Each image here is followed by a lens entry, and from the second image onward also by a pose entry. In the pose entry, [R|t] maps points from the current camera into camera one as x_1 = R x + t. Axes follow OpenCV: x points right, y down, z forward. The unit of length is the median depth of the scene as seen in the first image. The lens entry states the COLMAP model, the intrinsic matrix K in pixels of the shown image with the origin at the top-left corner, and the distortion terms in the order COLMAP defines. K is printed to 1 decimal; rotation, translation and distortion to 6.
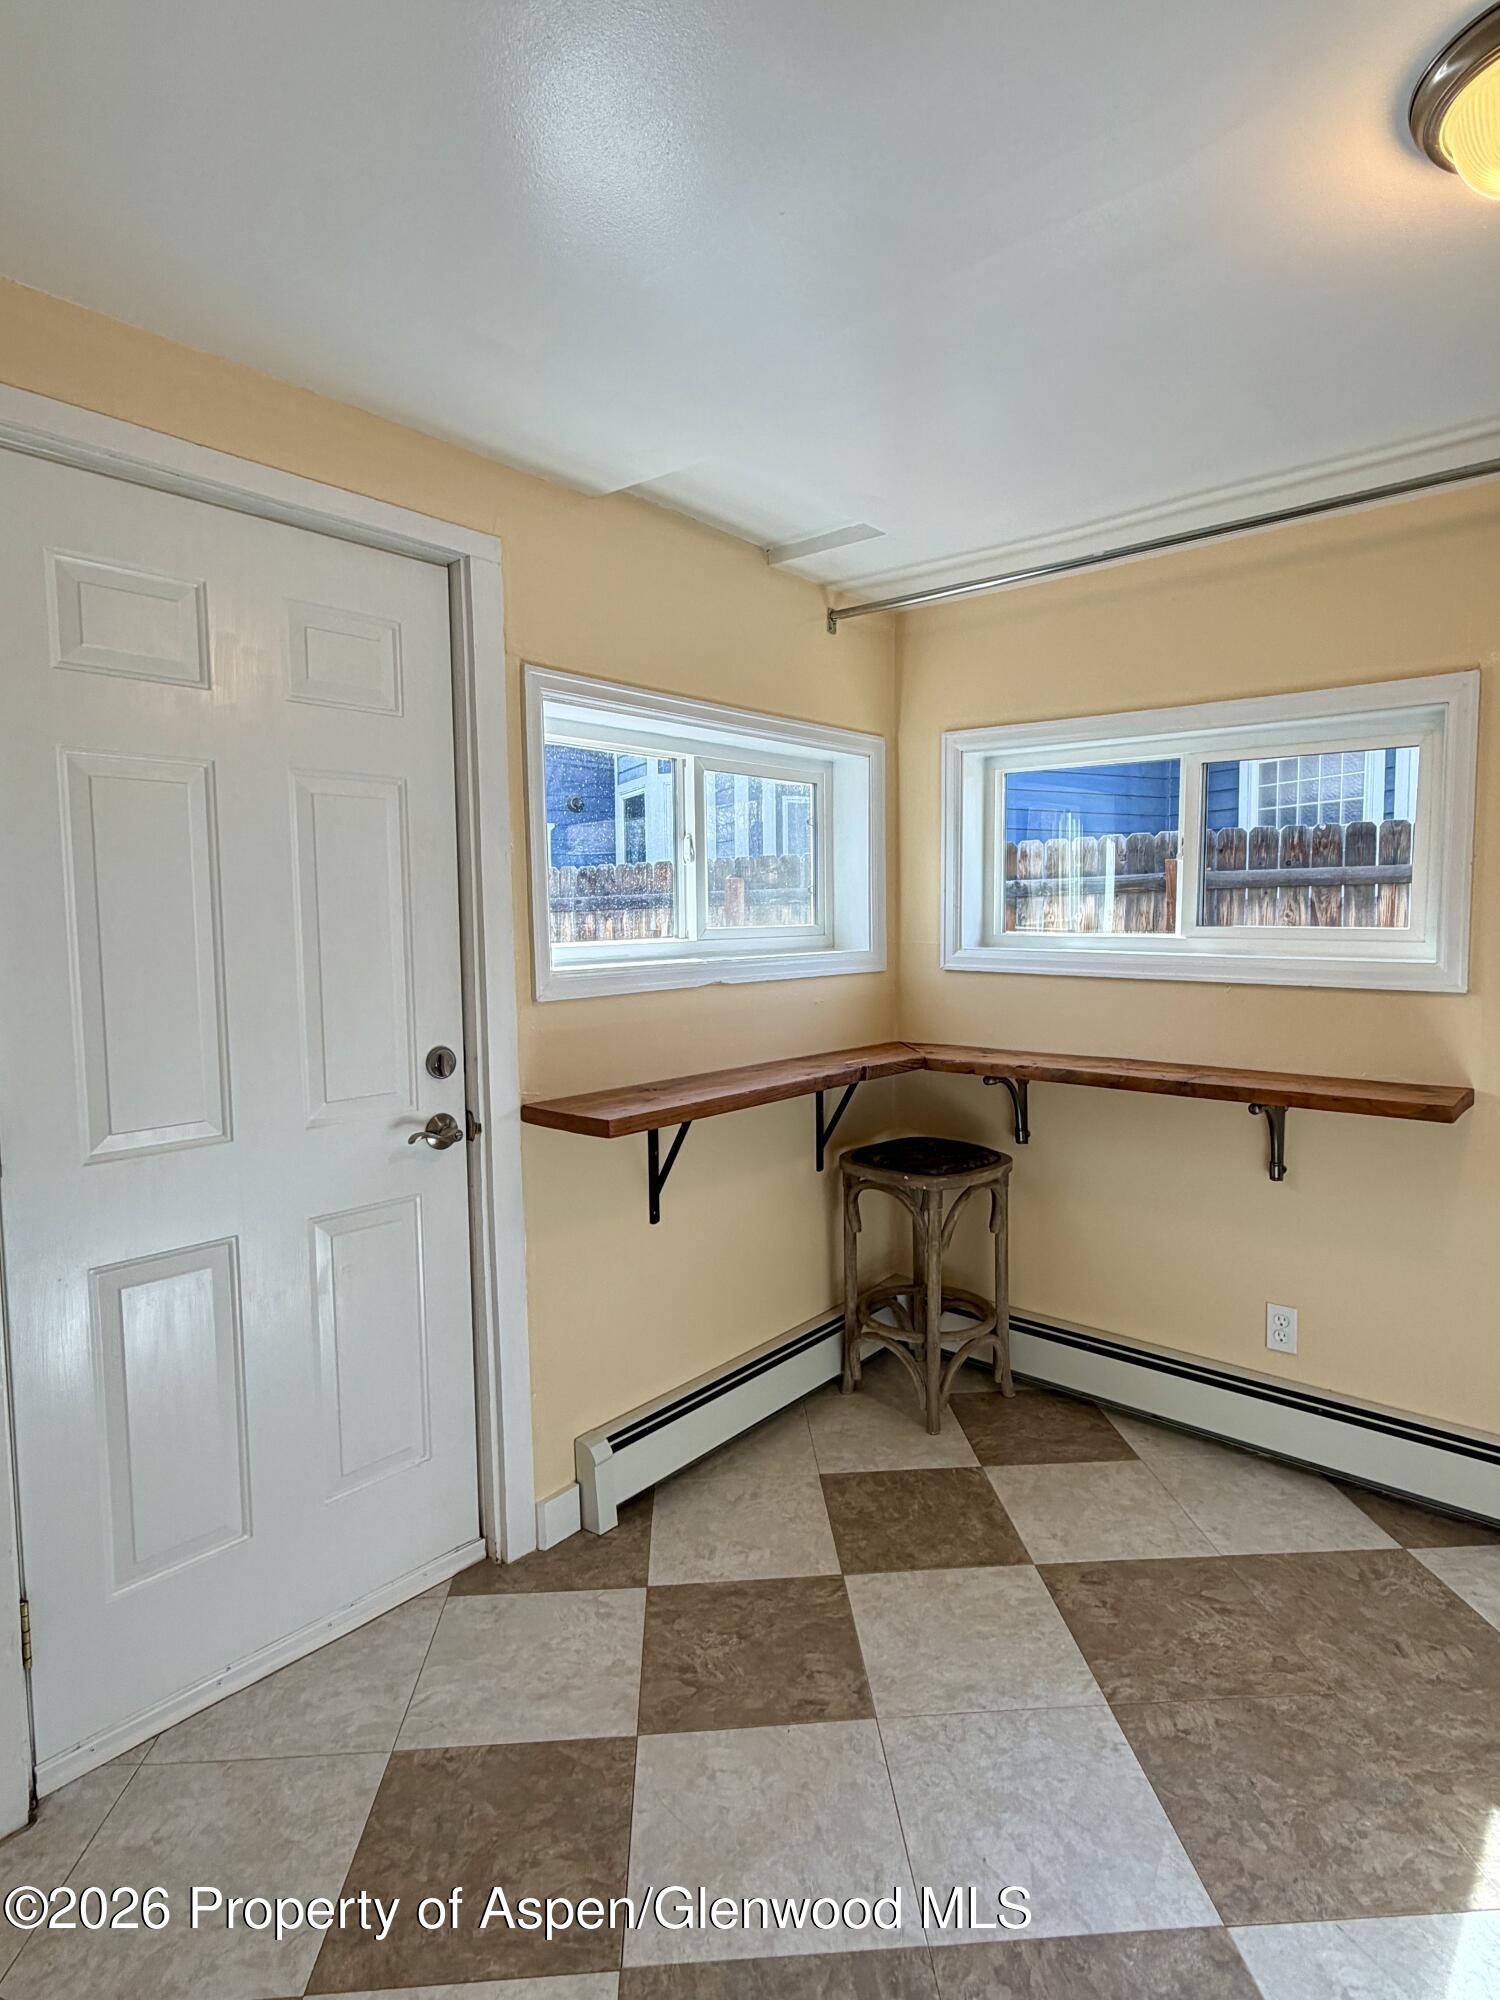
lens RADIAL K [[1057.3, 0, 749.3], [0, 1057.3, 997.4], [0, 0, 1]] dist [0.002719, 0.001230]
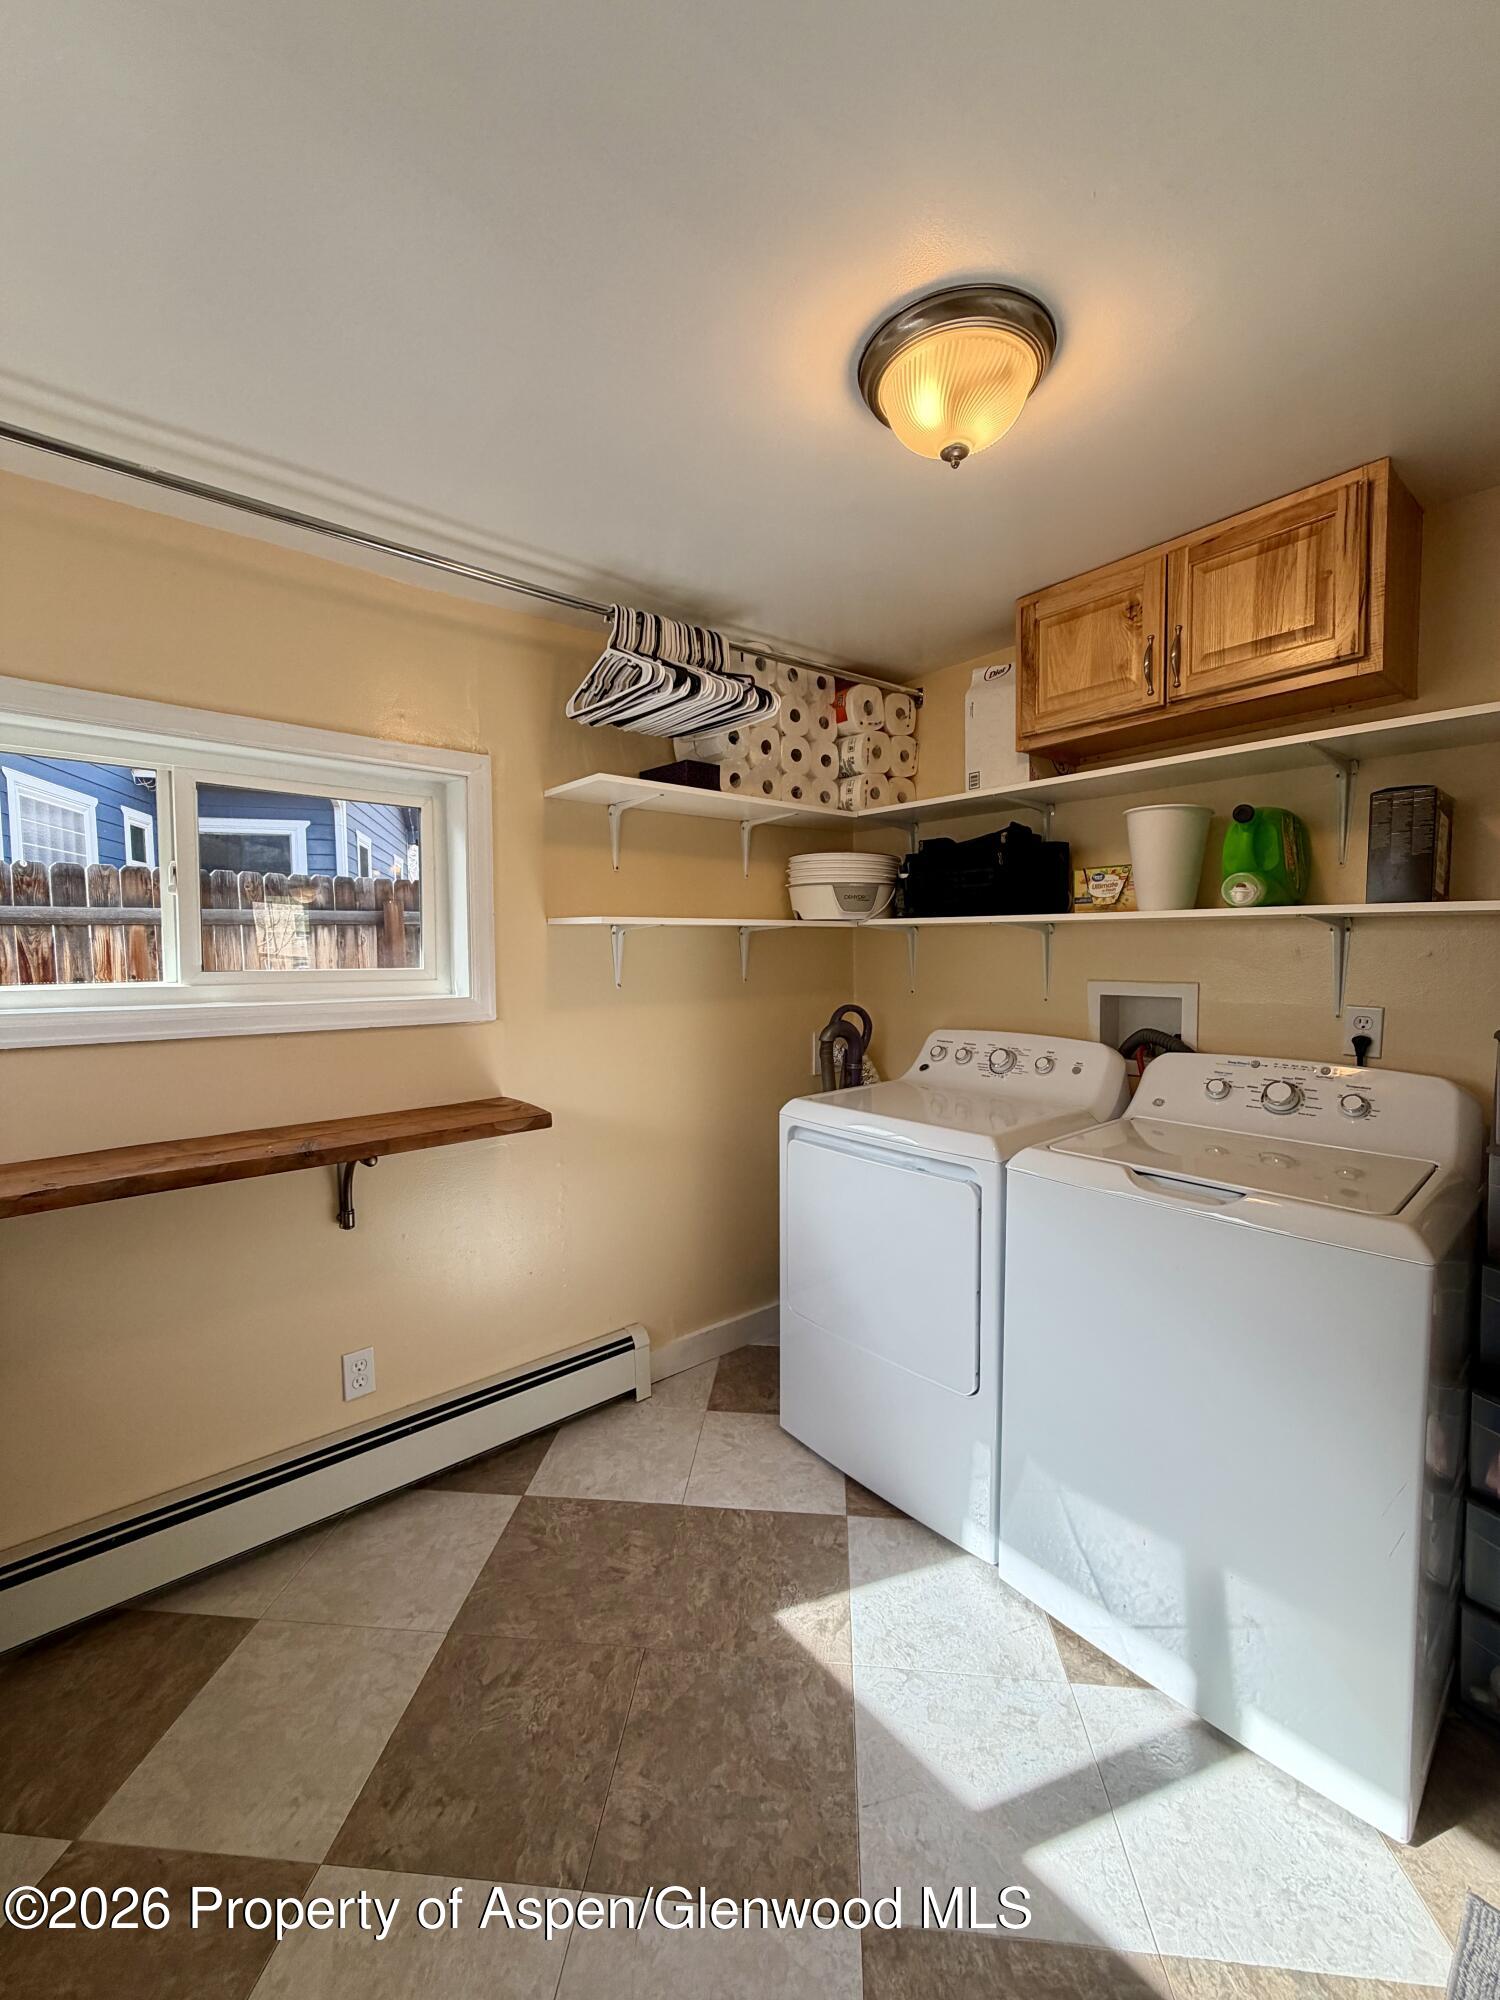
lens RADIAL K [[801.8, 0, 749.1], [0, 801.8, 989.2], [0, 0, 1]] dist [0.002044, 0.000087]
pose [[0.152372, -0.053013, 0.986900, -0.199421], [0.083567, 0.995675, 0.040582, -0.055215], [-0.984784, 0.076289, 0.156143, 0.598131]]
